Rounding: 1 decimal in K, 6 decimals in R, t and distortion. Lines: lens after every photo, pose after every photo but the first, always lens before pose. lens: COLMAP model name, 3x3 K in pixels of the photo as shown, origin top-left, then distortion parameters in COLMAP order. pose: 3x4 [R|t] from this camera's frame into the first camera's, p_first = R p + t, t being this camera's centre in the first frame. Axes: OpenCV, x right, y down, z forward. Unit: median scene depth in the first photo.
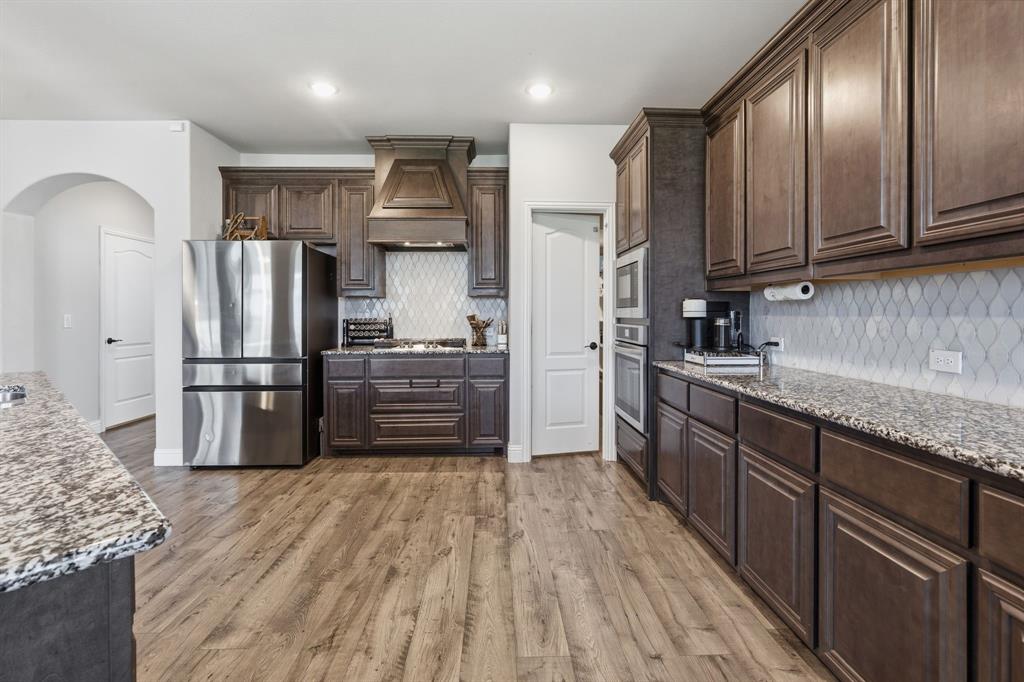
lens RADIAL K [[463.0, 0, 501.2], [0, 463.0, 322.5], [0, 0, 1]] dist [-0.000392, 0.000096]
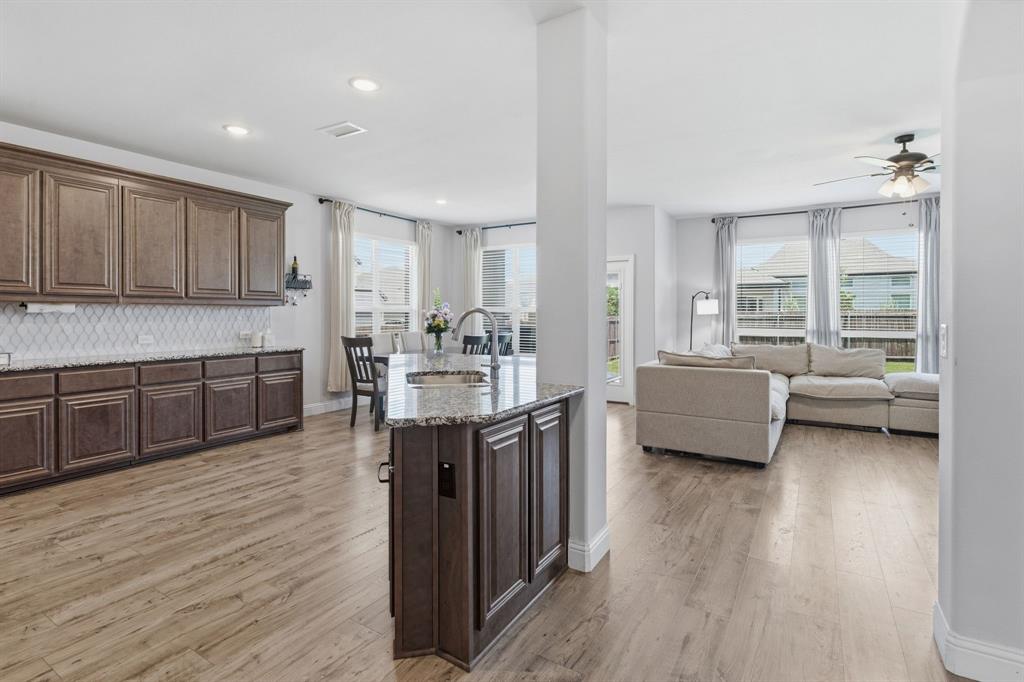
lens RADIAL K [[463.0, 0, 501.2], [0, 463.0, 322.5], [0, 0, 1]] dist [-0.000392, 0.000096]
pose [[-0.830579, -0.000843, 0.556900, -1.654342], [0.014266, 0.999638, 0.022790, -0.032055], [-0.556718, 0.026874, -0.830267, 1.613775]]
